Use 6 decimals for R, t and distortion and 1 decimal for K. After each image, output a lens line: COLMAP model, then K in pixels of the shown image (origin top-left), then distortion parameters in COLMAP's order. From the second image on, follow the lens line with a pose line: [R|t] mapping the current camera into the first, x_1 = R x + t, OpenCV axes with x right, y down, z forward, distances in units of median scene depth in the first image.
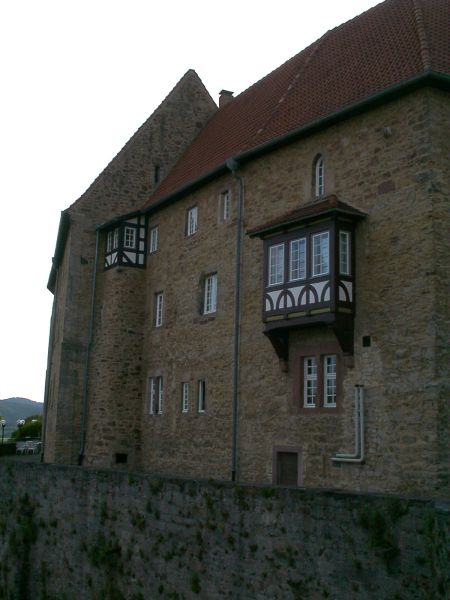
lens RADIAL K [[715.3, 0, 225.0], [0, 715.3, 300.0], [0, 0, 1]] dist [-0.105726, 0.154333]
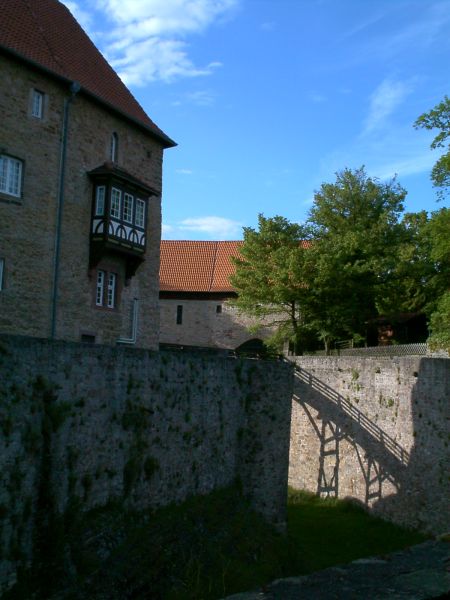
lens RADIAL K [[715.3, 0, 225.0], [0, 715.3, 300.0], [0, 0, 1]] dist [-0.105726, 0.154333]
pose [[-0.425376, 0.067862, 0.902469, -1.381337], [-0.205653, 0.963850, -0.169412, 0.355516], [-0.881341, -0.257659, -0.396043, 1.444849]]
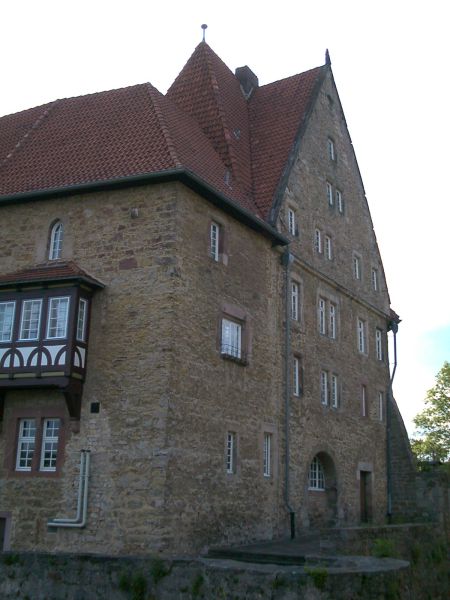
lens RADIAL K [[715.3, 0, 225.0], [0, 715.3, 300.0], [0, 0, 1]] dist [-0.105726, 0.154333]
pose [[0.847202, 0.144588, 0.511217, -0.189759], [-0.097086, 0.988185, -0.118596, 0.007623], [-0.522325, 0.050843, 0.851230, 0.016315]]
